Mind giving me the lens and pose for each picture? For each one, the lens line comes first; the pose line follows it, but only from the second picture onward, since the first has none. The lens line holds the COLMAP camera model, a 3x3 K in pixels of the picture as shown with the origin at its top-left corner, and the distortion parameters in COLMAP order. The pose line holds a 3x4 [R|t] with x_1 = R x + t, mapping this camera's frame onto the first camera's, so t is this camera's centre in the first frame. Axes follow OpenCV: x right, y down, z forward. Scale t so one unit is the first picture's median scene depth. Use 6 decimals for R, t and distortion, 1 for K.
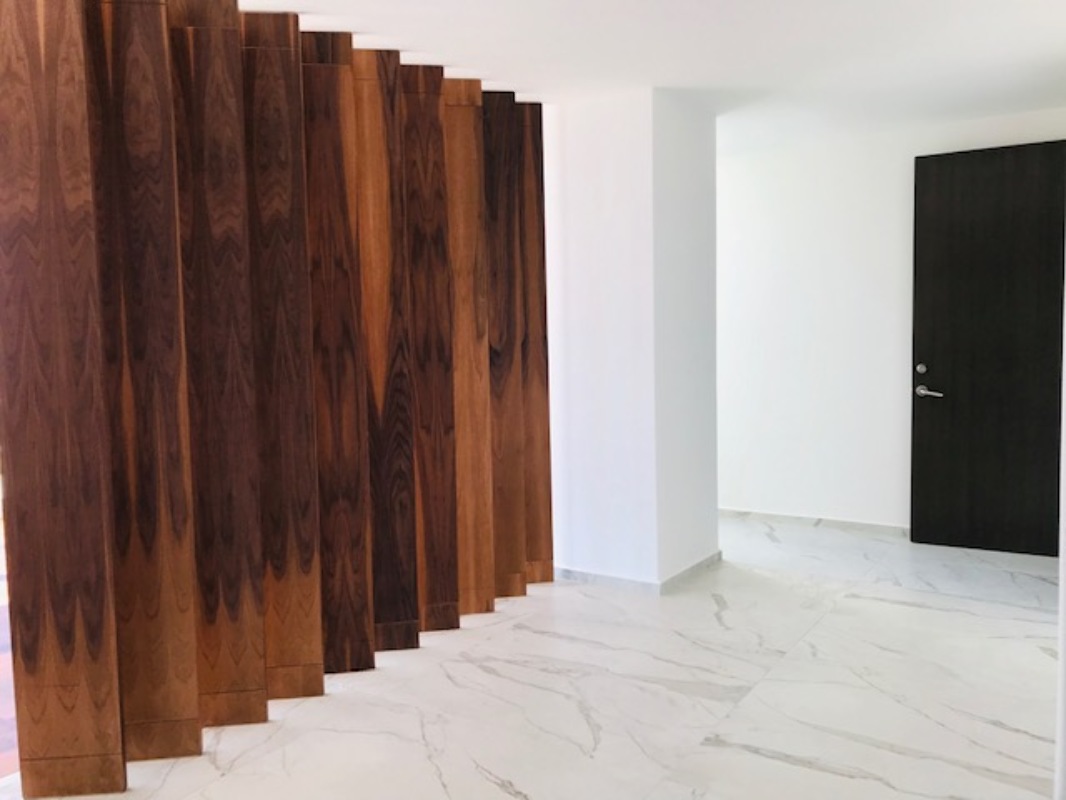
lens RADIAL K [[866.7, 0, 536.3], [0, 866.7, 396.5], [0, 0, 1]] dist [0.012247, -0.022053]
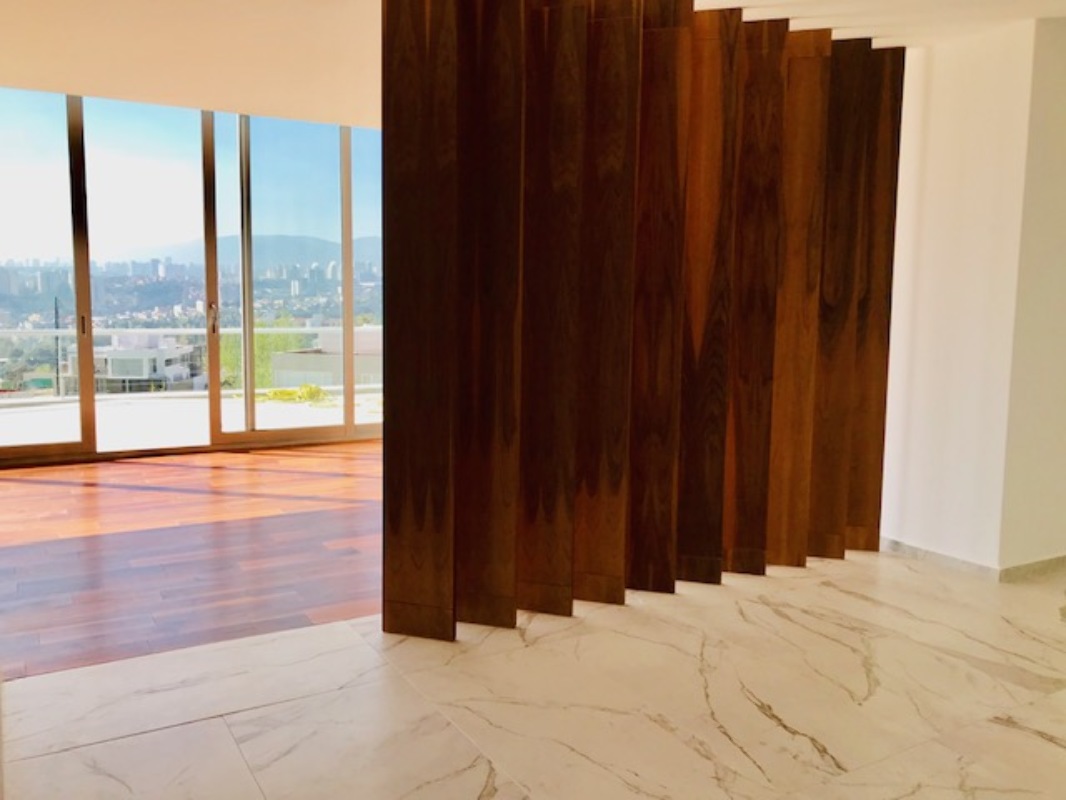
lens RADIAL K [[866.7, 0, 522.0], [0, 866.7, 405.1], [0, 0, 1]] dist [0.012247, -0.022053]
pose [[0.894019, 0.081165, -0.440616, 0.109558], [-0.065096, 0.996550, 0.051491, 0.038990], [0.443275, -0.017352, 0.896218, -0.052545]]
